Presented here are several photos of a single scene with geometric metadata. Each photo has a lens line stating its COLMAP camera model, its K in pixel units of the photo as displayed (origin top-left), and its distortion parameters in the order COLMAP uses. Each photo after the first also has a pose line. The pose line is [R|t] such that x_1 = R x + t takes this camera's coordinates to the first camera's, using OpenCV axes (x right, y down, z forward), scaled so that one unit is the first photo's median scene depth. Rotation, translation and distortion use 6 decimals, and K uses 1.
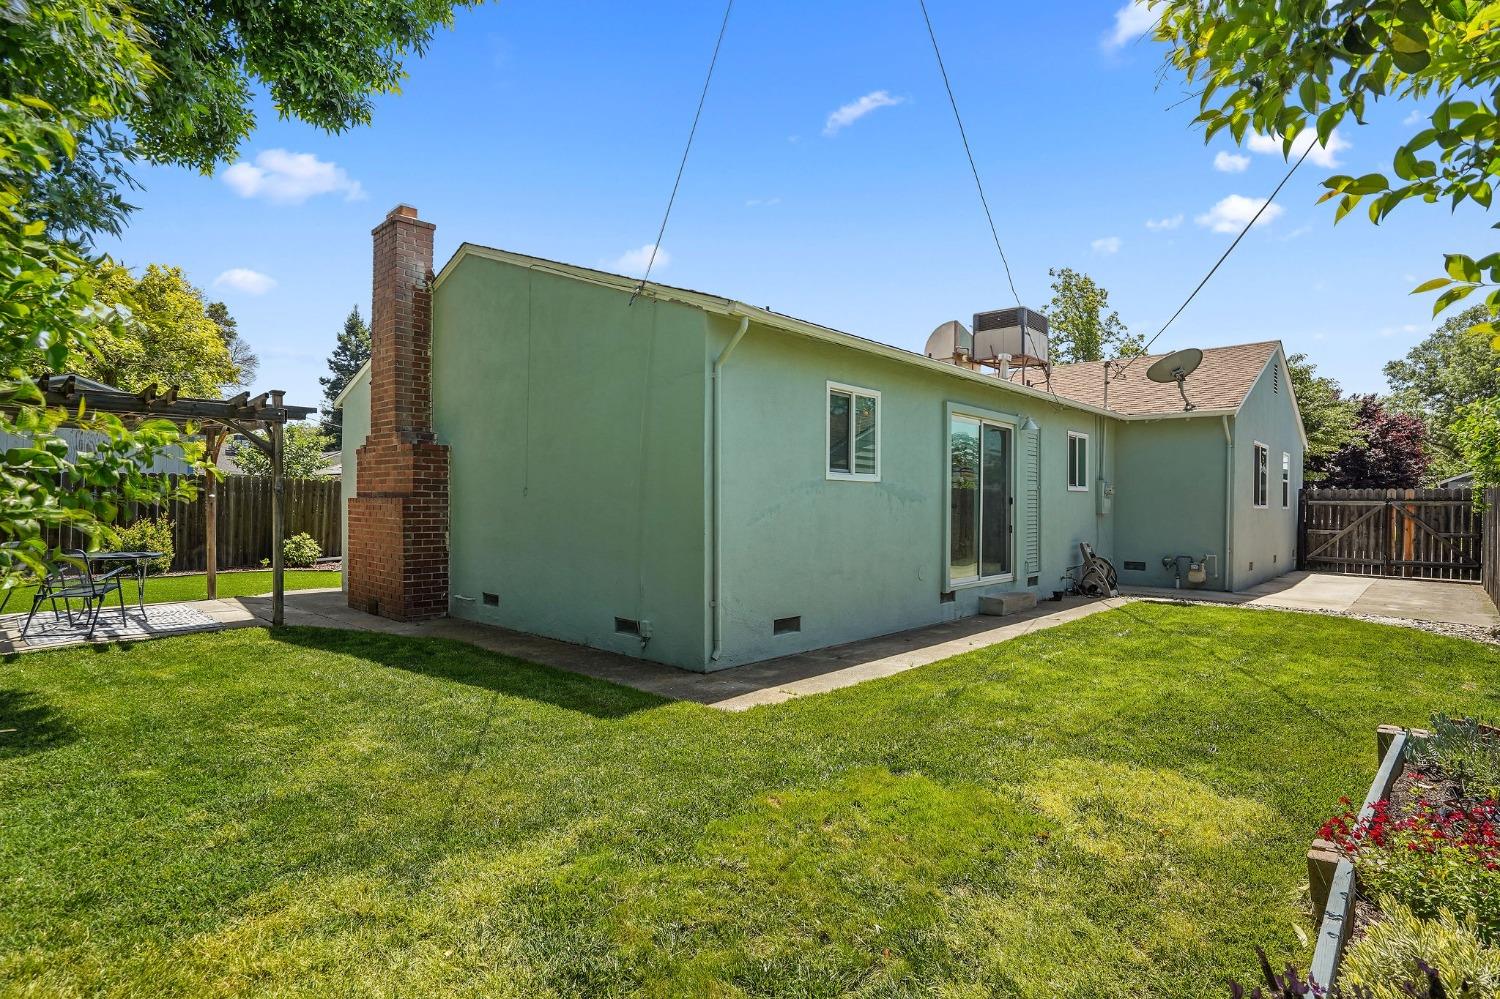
lens RADIAL K [[774.9, 0, 752.9], [0, 774.9, 508.3], [0, 0, 1]] dist [0.004508, 0.001155]
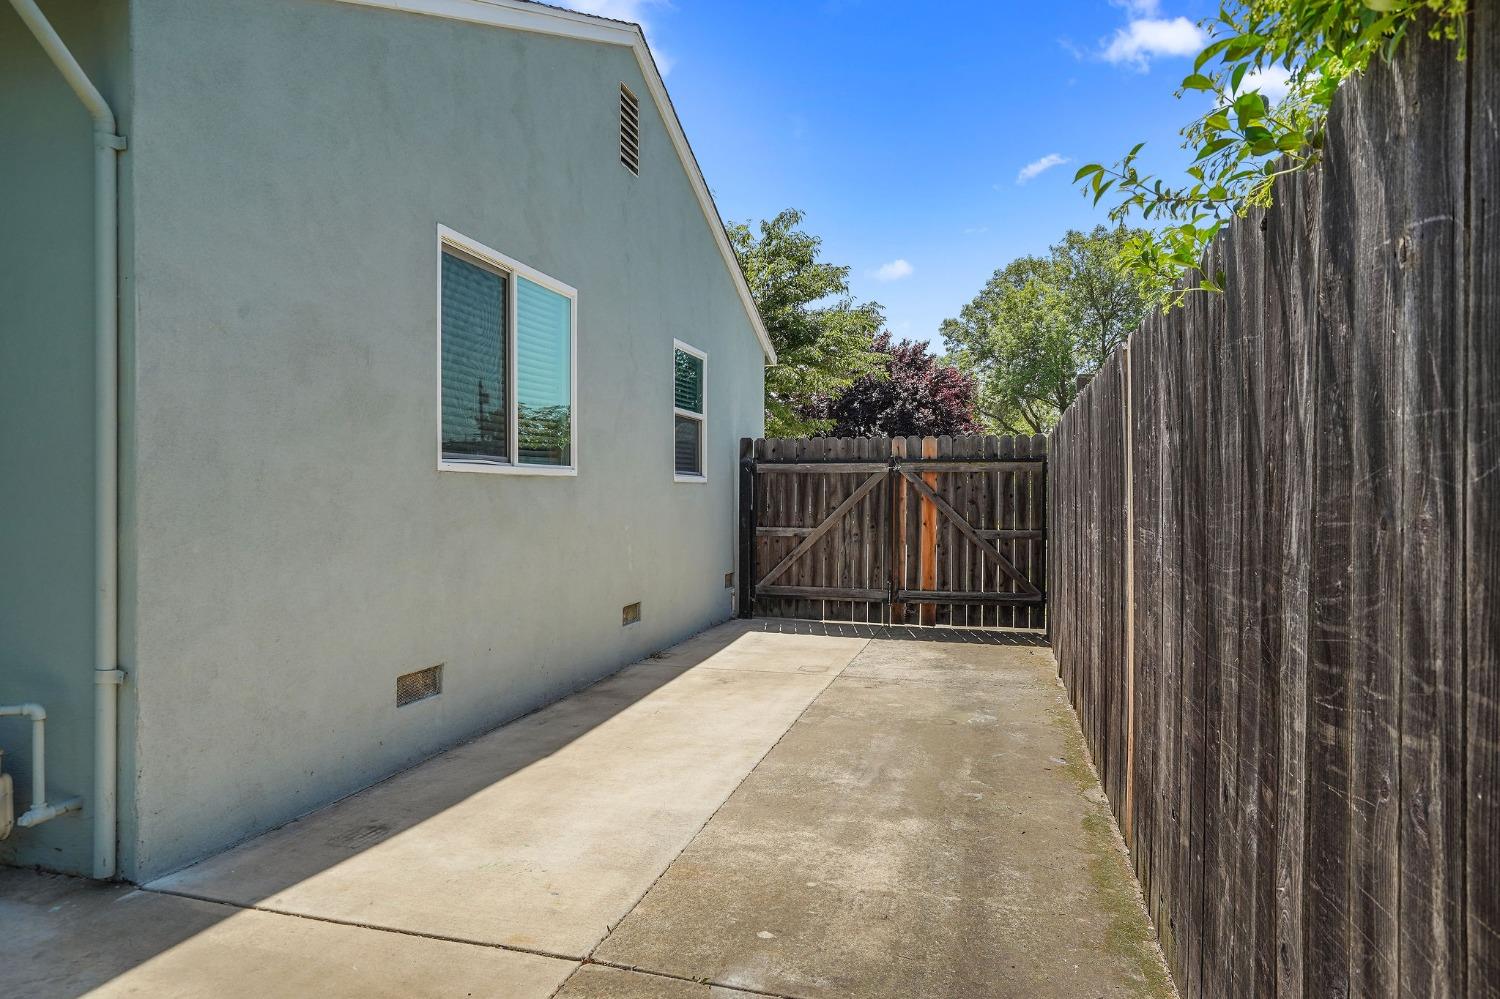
lens RADIAL K [[896.3, 0, 747.4], [0, 896.3, 493.7], [0, 0, 1]] dist [-0.008141, -0.000239]
pose [[0.898569, -0.011399, 0.438684, 0.497068], [0.011742, 0.999929, 0.001932, 0.006746], [-0.438675, 0.003415, 0.898639, 0.549942]]
